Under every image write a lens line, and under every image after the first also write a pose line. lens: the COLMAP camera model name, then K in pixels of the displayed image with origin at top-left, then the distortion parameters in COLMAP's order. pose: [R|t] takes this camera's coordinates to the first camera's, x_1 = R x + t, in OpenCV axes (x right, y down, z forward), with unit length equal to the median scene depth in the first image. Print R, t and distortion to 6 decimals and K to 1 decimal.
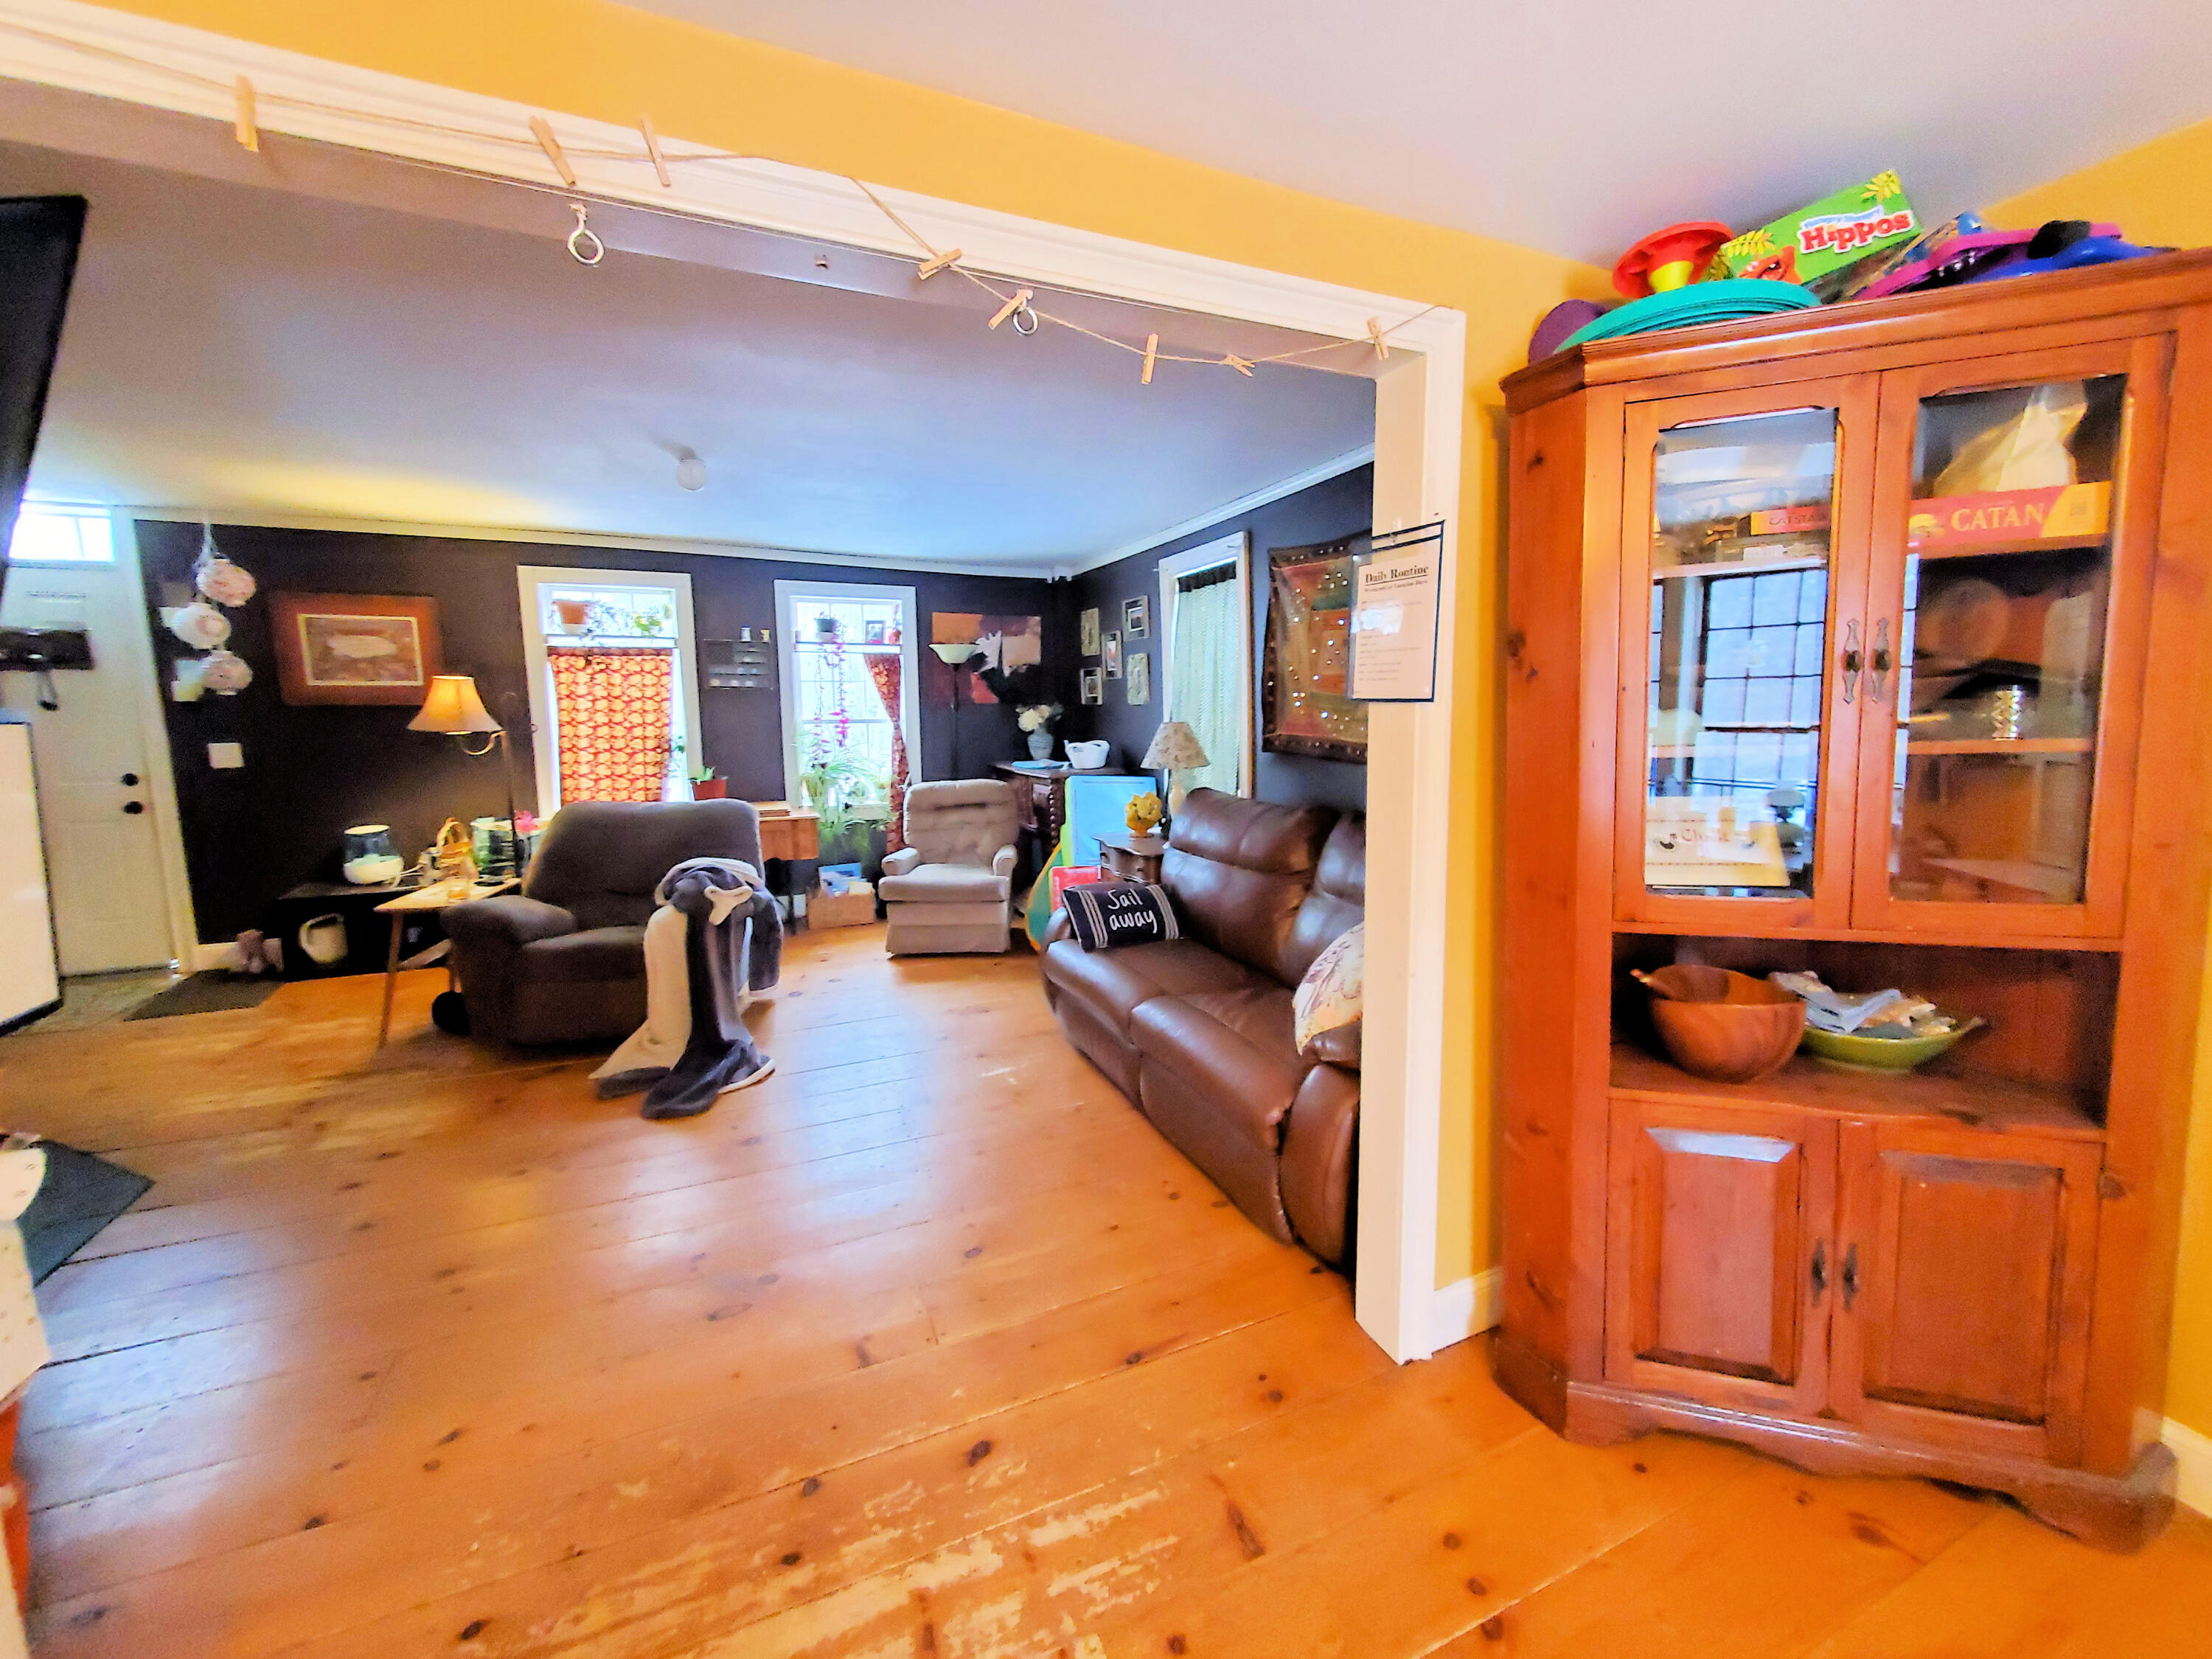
lens RADIAL K [[879.5, 0, 1134.3], [0, 879.5, 815.9], [0, 0, 1]] dist [-0.011098, -0.000156]
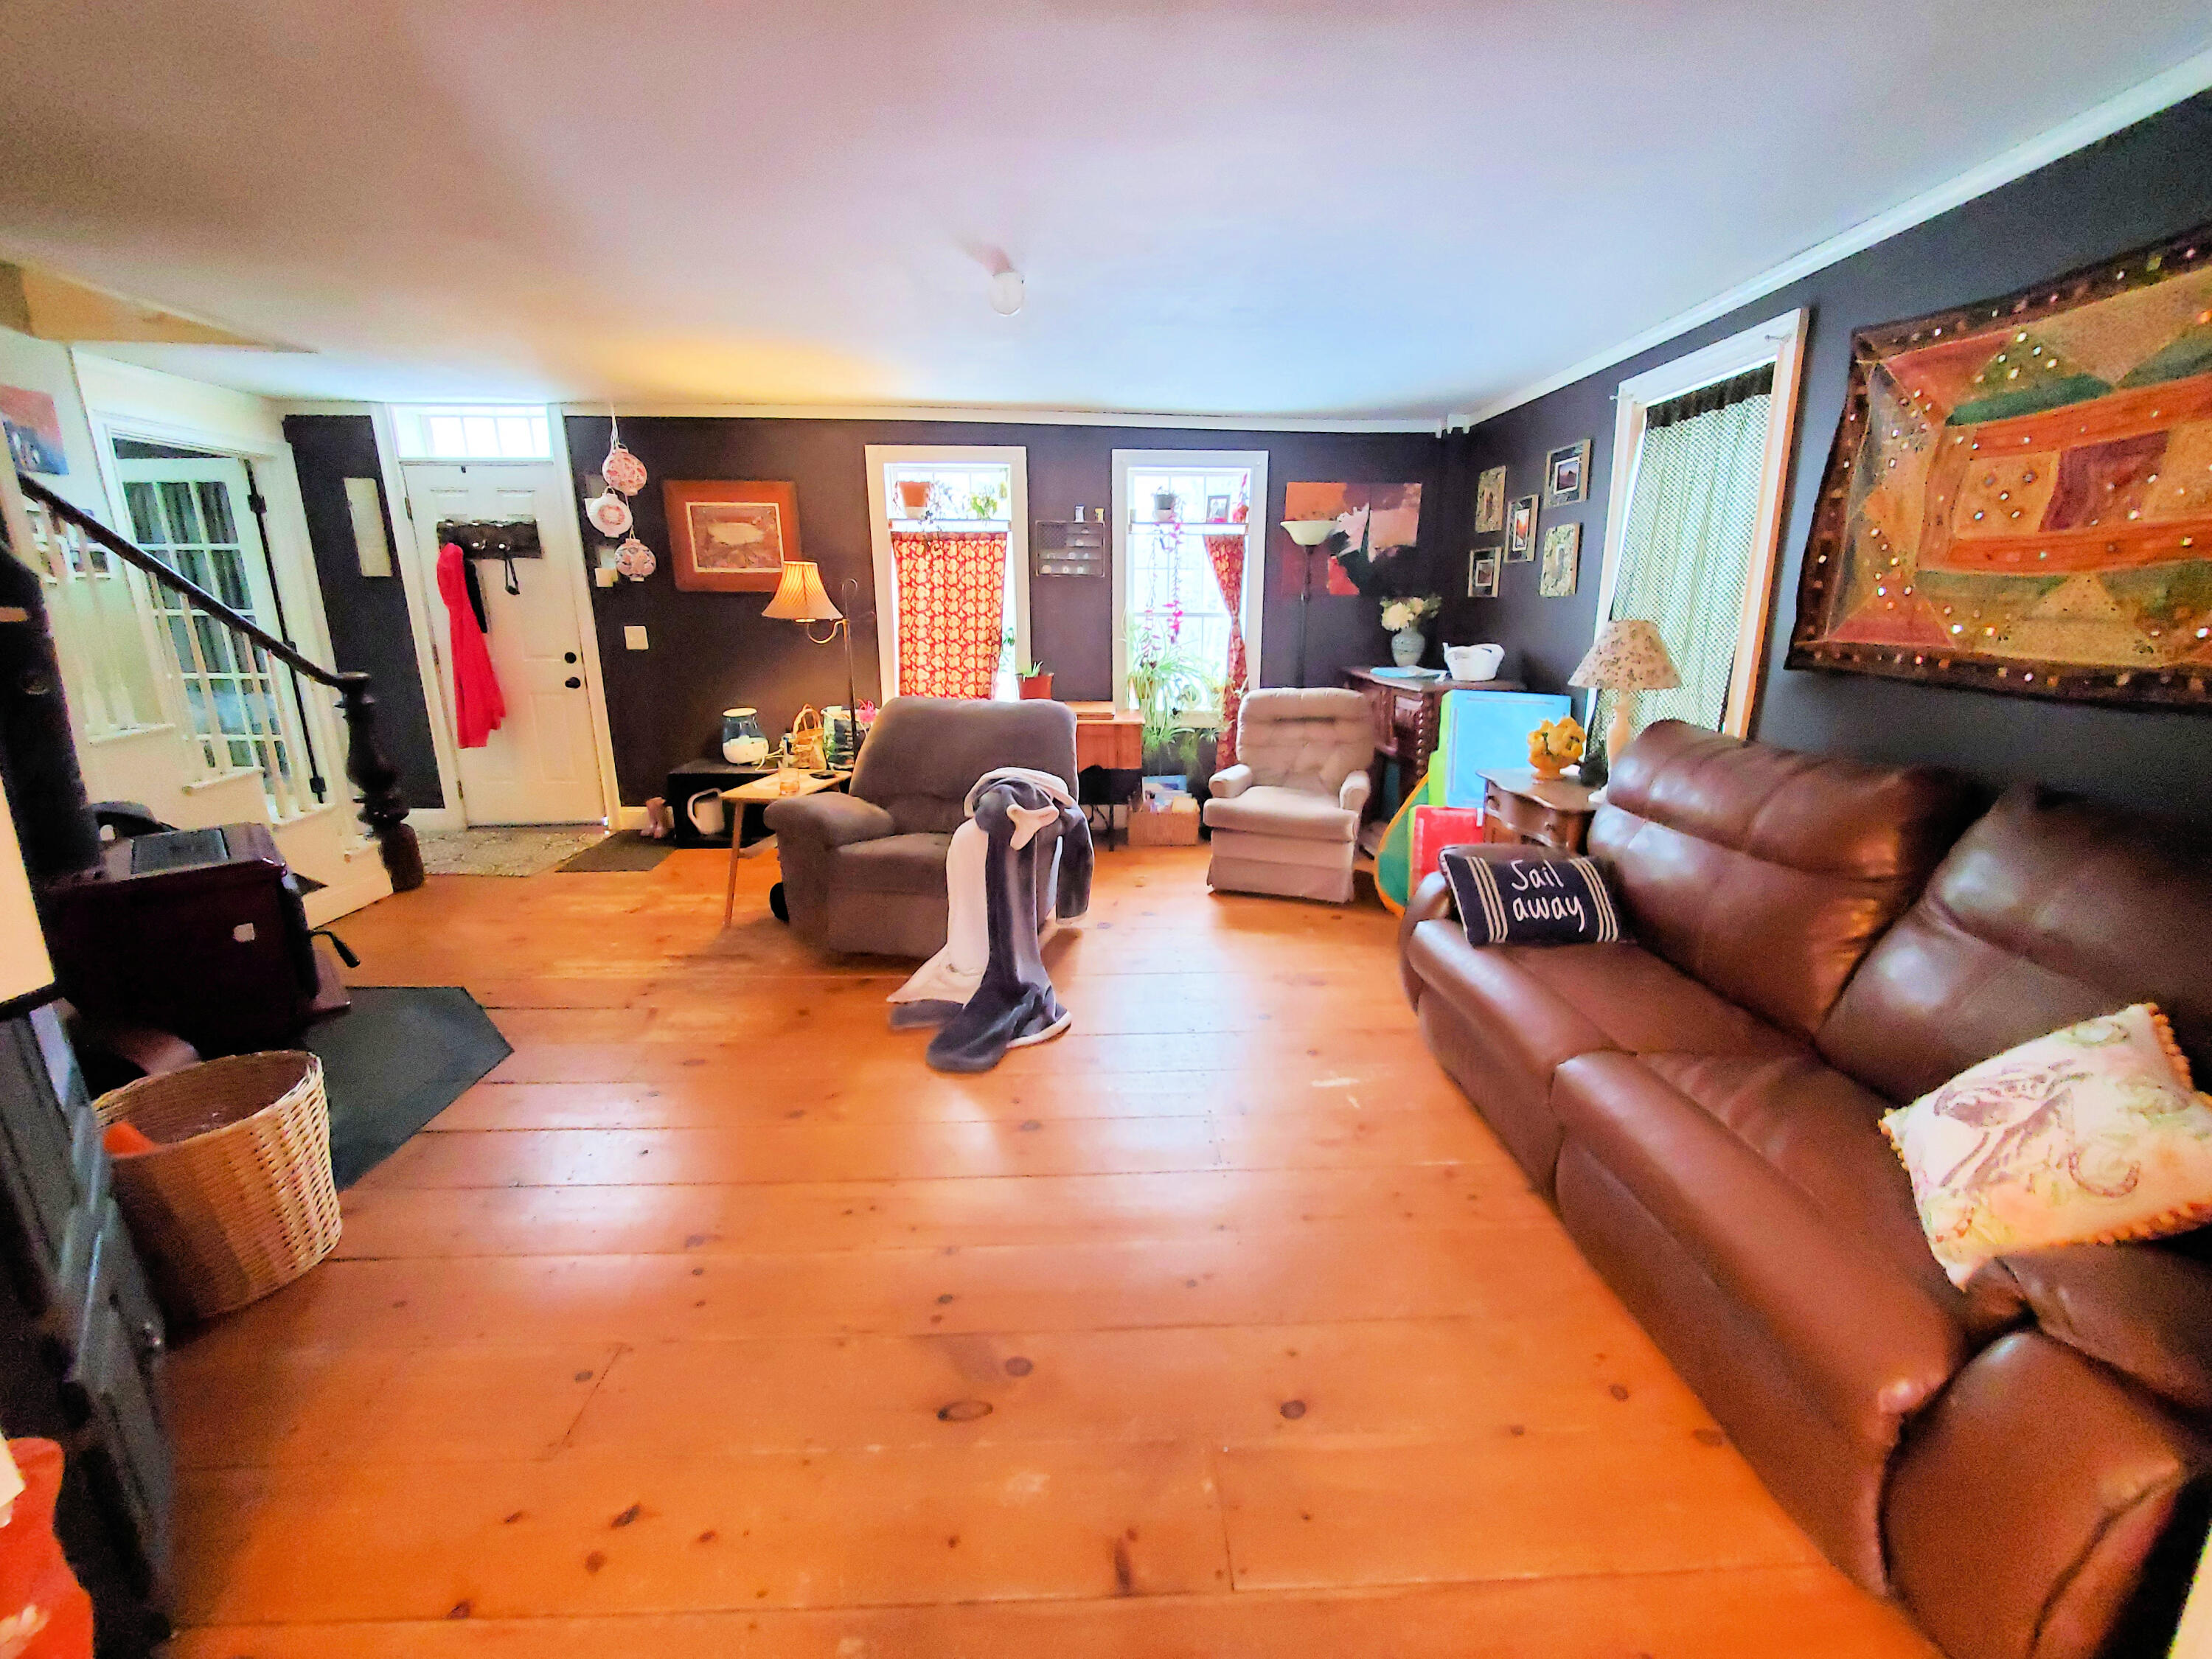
lens RADIAL K [[879.5, 0, 1134.3], [0, 879.5, 815.9], [0, 0, 1]] dist [-0.011098, -0.000156]
pose [[0.930465, 0.093978, -0.354122, -0.051573], [-0.053670, 0.991078, 0.121998, -0.016090], [0.362428, -0.094509, 0.927208, 0.188785]]
